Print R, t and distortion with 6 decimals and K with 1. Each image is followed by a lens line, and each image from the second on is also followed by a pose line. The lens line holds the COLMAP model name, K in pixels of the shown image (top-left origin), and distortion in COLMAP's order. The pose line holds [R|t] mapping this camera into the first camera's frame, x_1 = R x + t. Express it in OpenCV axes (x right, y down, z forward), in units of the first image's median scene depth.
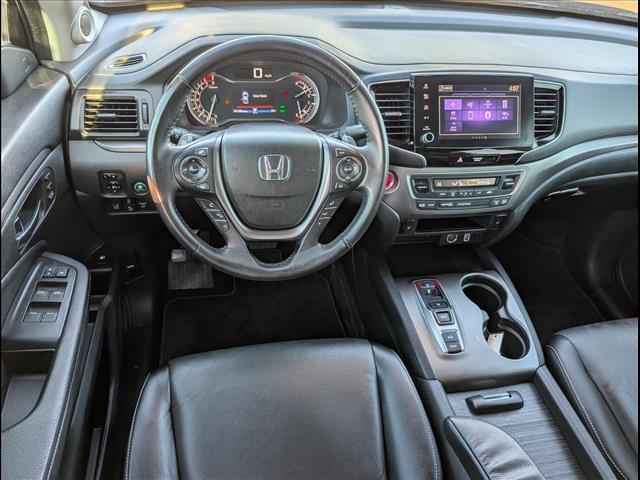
lens RADIAL K [[447.8, 0, 320.6], [0, 447.8, 240.8], [0, 0, 1]] dist [-0.001751, -0.000585]
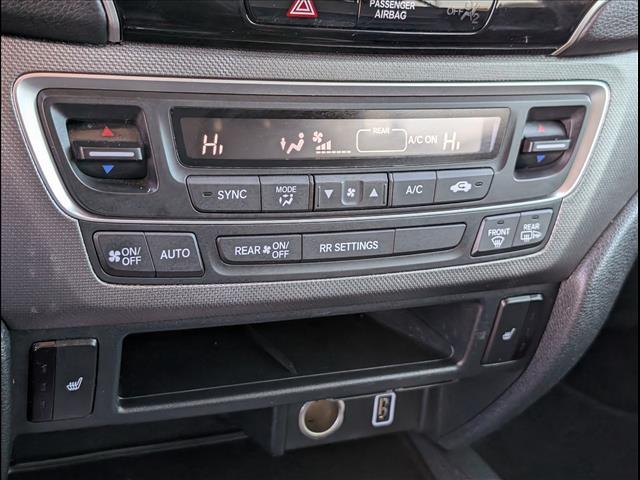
lens RADIAL K [[915.0, 0, 319.5], [0, 915.0, 240.0], [0, 0, 1]] dist [0.008520, 0.000000]
pose [[0.974927, -0.025776, 0.221029, 0.217479], [0.065813, 0.982233, -0.175748, -0.014363], [-0.212572, 0.185888, 0.959301, 0.608564]]
